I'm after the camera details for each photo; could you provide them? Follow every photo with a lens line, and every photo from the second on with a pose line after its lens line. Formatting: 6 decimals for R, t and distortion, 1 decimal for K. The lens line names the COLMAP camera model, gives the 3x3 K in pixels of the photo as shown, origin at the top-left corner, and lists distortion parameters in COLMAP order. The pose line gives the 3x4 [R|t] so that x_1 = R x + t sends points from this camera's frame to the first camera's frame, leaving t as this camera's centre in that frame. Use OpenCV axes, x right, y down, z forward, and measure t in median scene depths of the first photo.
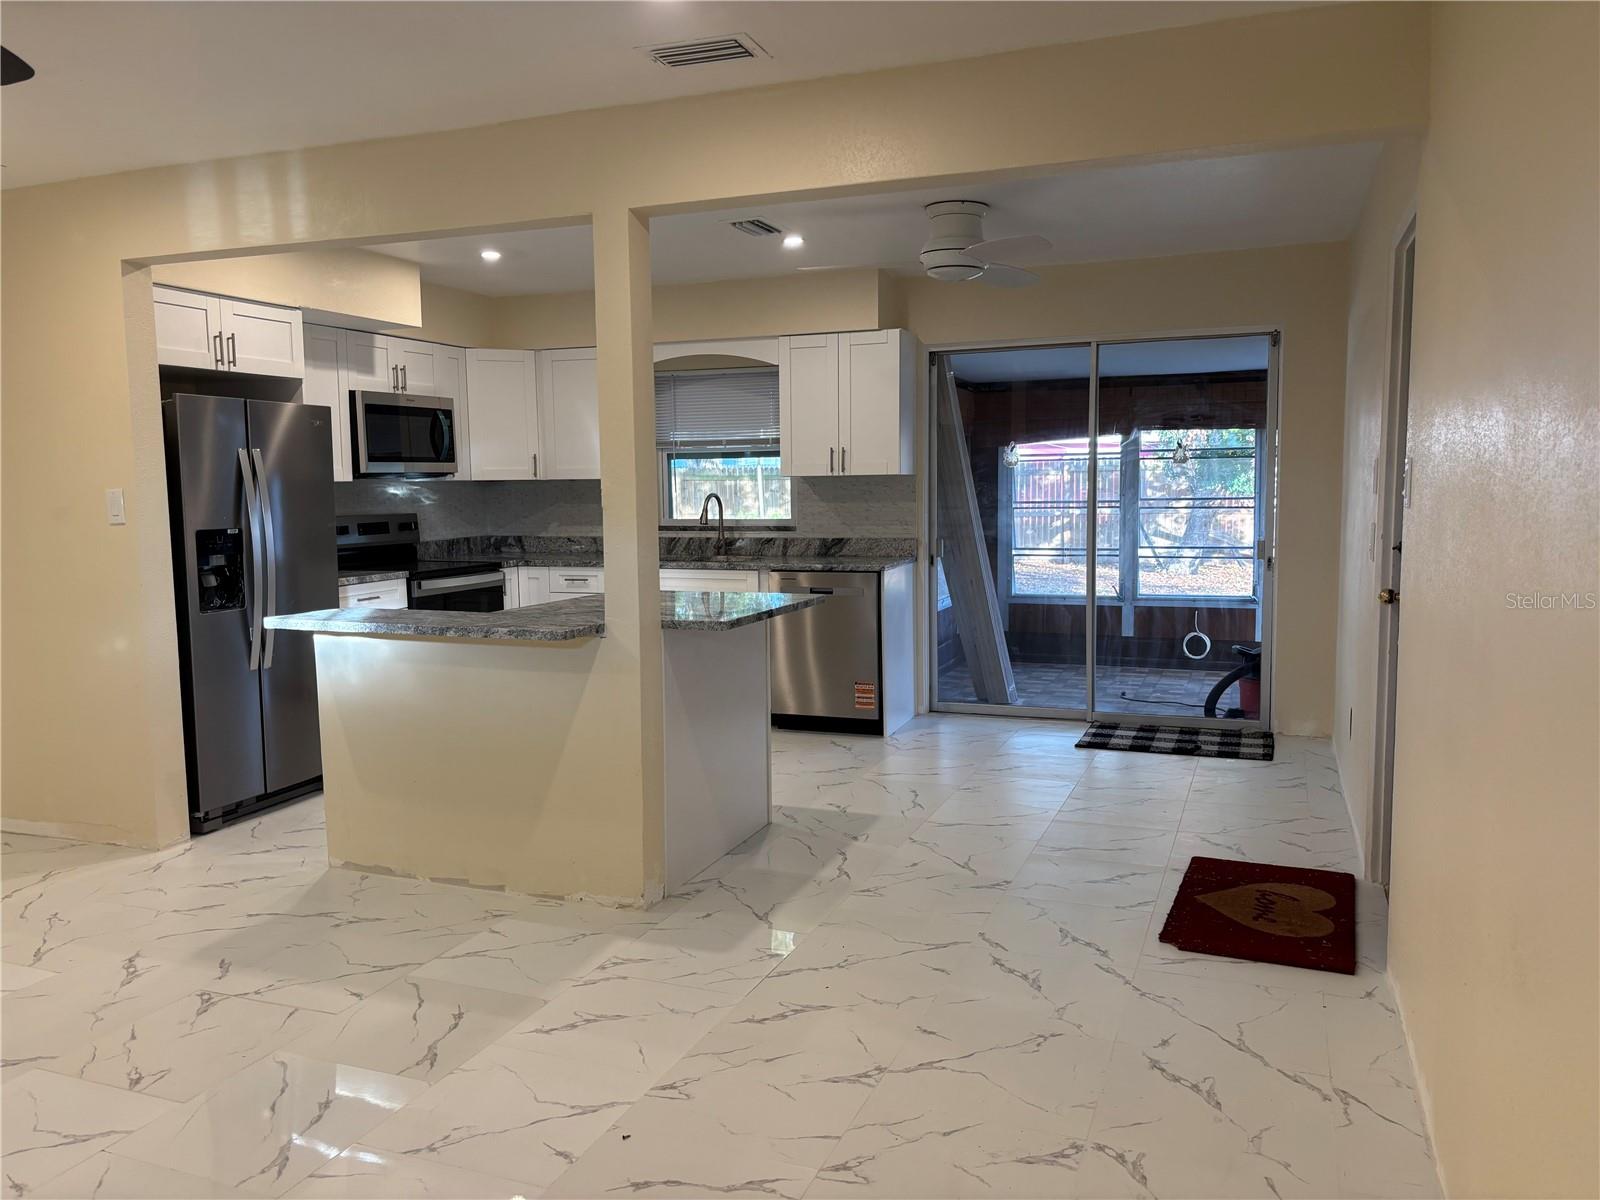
lens RADIAL K [[1232.2, 0, 800.0], [0, 1232.2, 600.0], [0, 0, 1]] dist [0.056517, -0.076352]
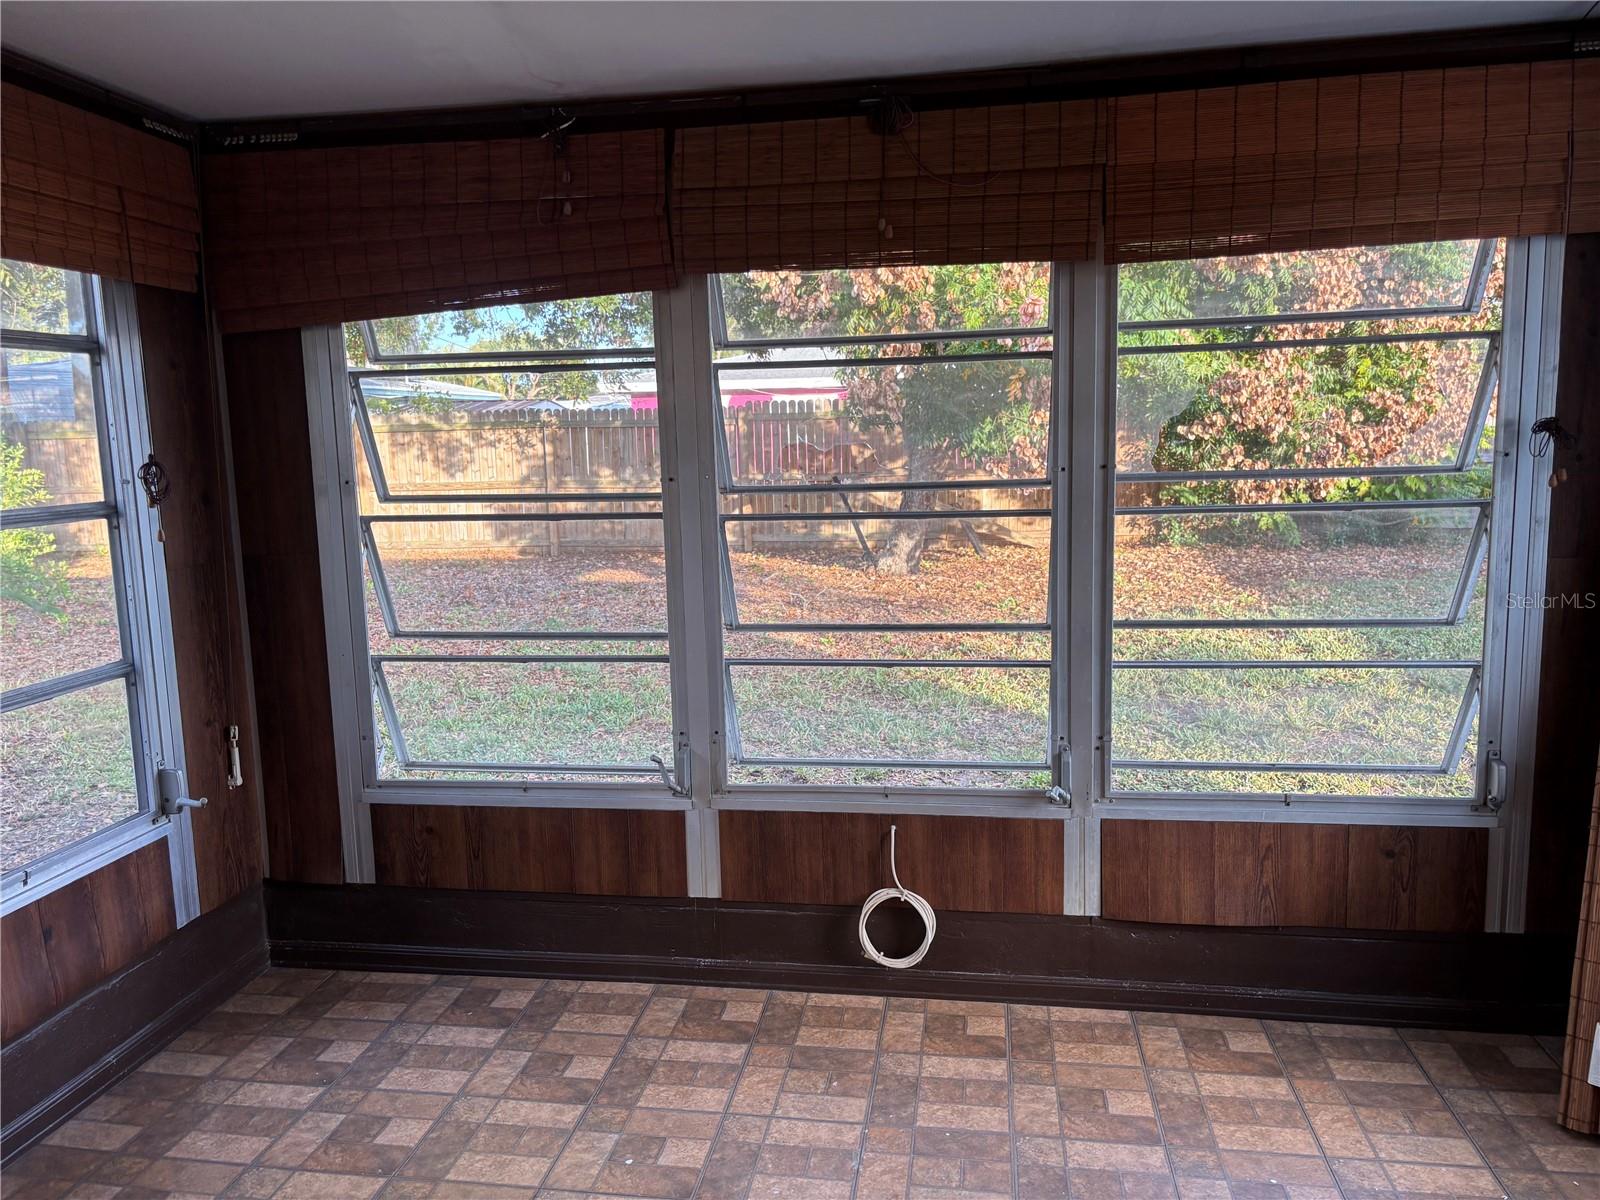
lens RADIAL K [[1232.2, 0, 800.0], [0, 1232.2, 600.0], [0, 0, 1]] dist [0.056517, -0.076352]
pose [[0.978302, -0.039612, 0.203361, 0.229897], [0.032021, 0.998667, 0.040487, -0.065964], [-0.204694, -0.033097, 0.978266, 0.680944]]
